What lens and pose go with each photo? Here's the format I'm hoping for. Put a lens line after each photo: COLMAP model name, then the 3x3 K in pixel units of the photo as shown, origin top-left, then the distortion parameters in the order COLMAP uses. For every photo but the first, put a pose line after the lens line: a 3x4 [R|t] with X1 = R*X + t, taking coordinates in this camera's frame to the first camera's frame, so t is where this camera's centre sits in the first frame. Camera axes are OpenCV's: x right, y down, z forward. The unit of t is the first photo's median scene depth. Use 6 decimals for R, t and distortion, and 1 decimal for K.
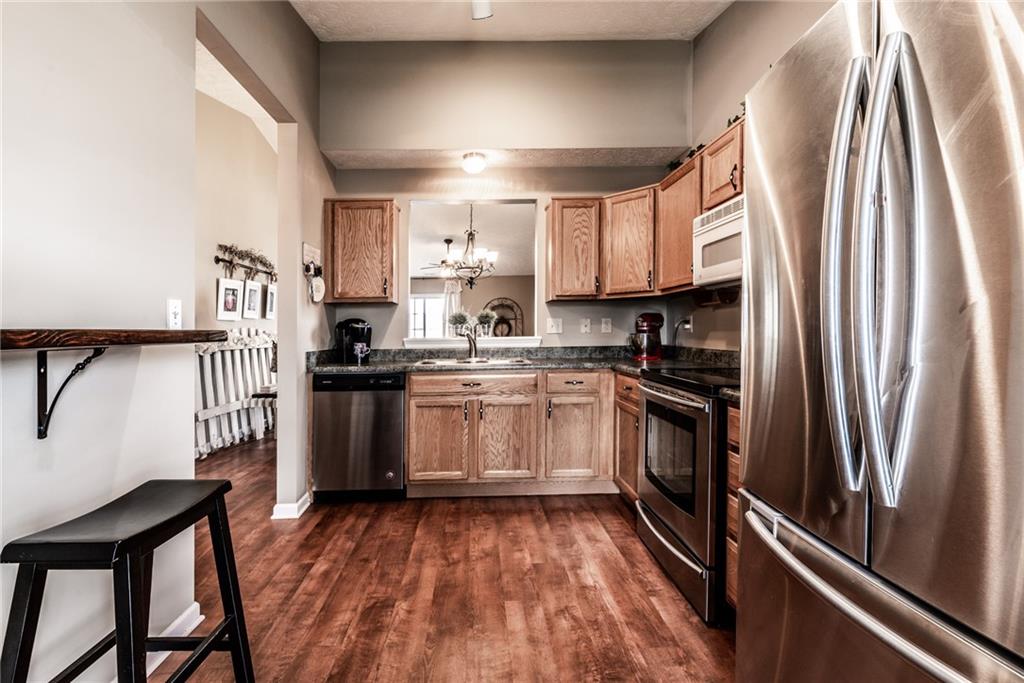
lens RADIAL K [[446.9, 0, 476.2], [0, 446.9, 333.3], [0, 0, 1]] dist [-0.003925, -0.000270]
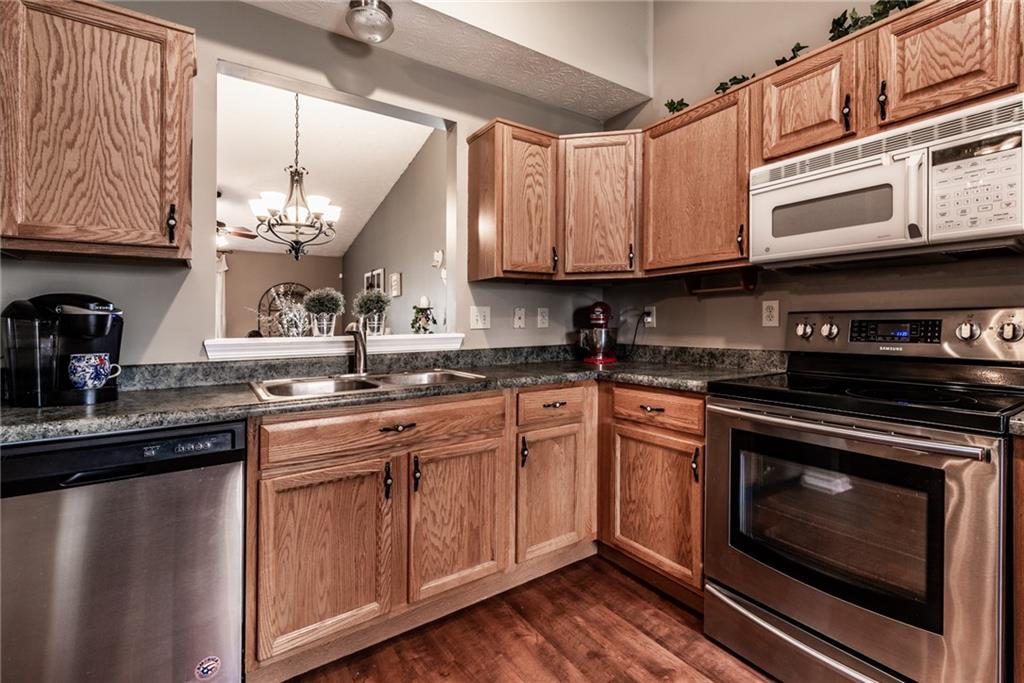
lens RADIAL K [[446.9, 0, 516.2], [0, 446.9, 326.8], [0, 0, 1]] dist [-0.003925, -0.000270]
pose [[0.820651, -0.000329, 0.571429, -0.191222], [0.004009, 0.999979, -0.005181, 0.000971], [-0.571415, 0.006542, 0.820635, 0.489296]]
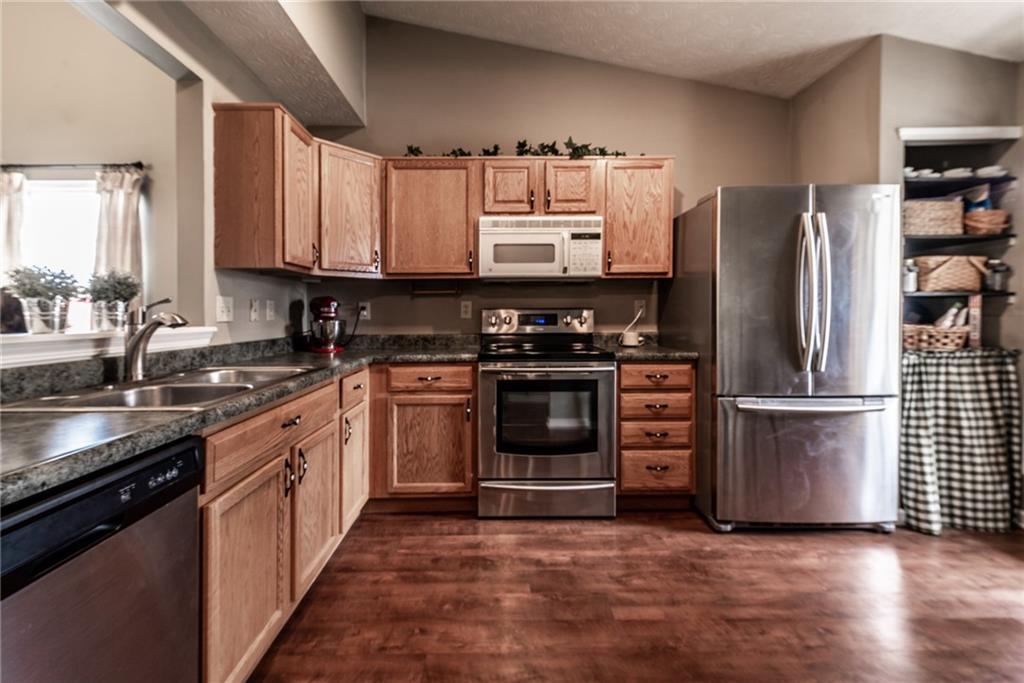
lens RADIAL K [[446.9, 0, 467.4], [0, 446.9, 330.6], [0, 0, 1]] dist [-0.003925, -0.000270]
pose [[0.018194, -0.021406, 0.999605, -0.500861], [0.014805, 0.999667, 0.021138, 0.005356], [-0.999725, 0.014415, 0.018505, 0.785348]]
